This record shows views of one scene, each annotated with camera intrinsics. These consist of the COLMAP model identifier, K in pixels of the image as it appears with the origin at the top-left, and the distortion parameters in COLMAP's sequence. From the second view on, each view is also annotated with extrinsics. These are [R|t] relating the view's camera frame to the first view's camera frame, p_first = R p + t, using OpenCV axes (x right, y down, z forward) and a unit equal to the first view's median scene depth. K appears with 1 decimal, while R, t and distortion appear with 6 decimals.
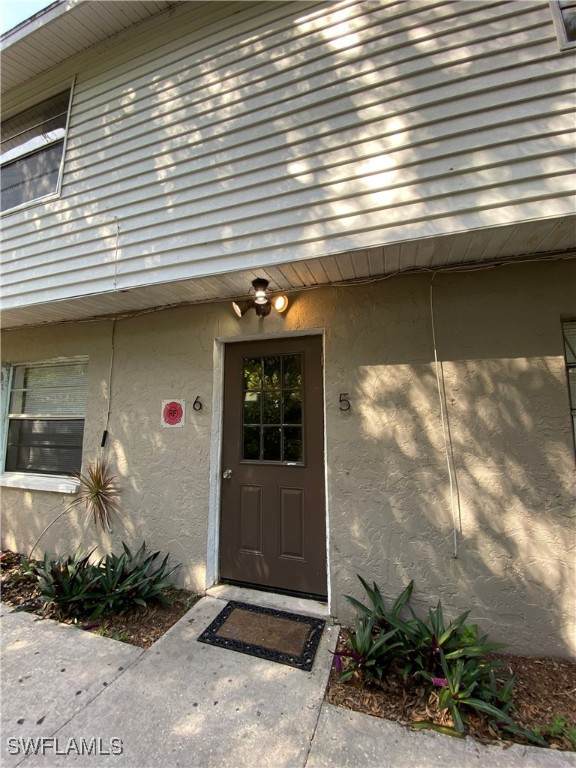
lens RADIAL K [[309.2, 0, 288.5], [0, 309.2, 379.1], [0, 0, 1]] dist [0.004262, -0.006939]
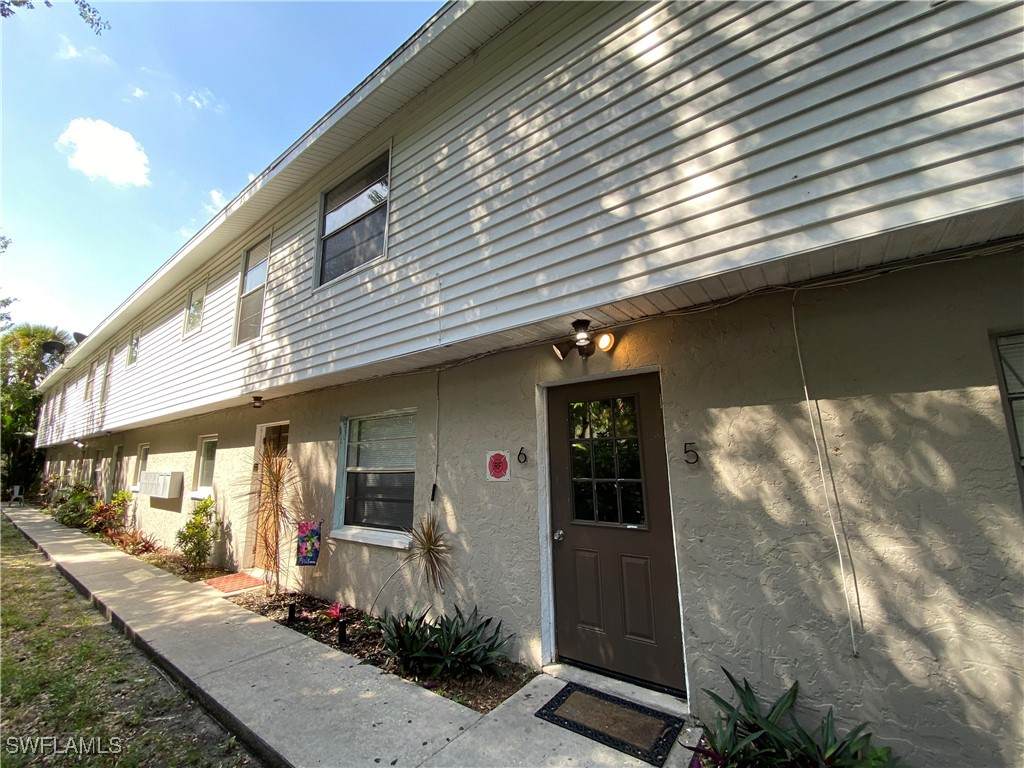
lens RADIAL K [[412.3, 0, 503.6], [0, 412.3, 388.4], [0, 0, 1]] dist [0.004262, -0.006939]
pose [[0.943539, -0.068979, -0.324001, 0.078387], [0.048649, 0.996329, -0.070442, -0.045531], [0.327670, 0.050702, 0.943431, -0.230862]]
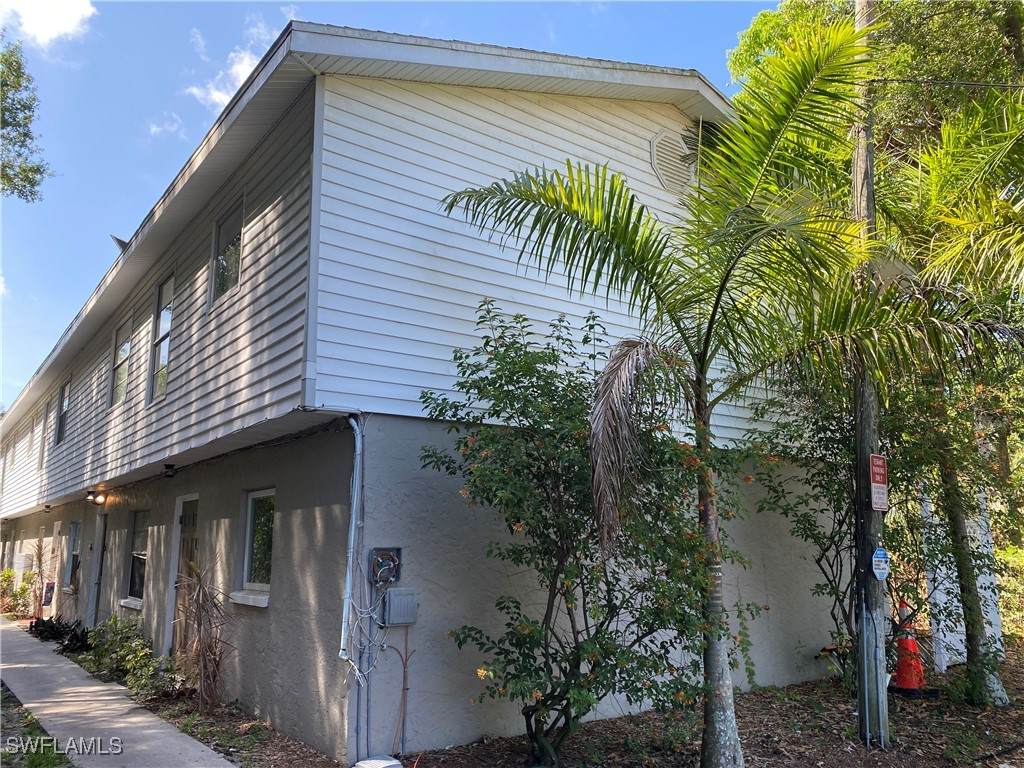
lens RADIAL K [[783.1, 0, 510.5], [0, 783.1, 378.5], [0, 0, 1]] dist [-0.059383, -0.001839]
pose [[0.819179, -0.135779, -0.557235, 5.870111], [0.098461, 0.990442, -0.096591, -0.299884], [0.565024, 0.024259, 0.824718, -1.983411]]
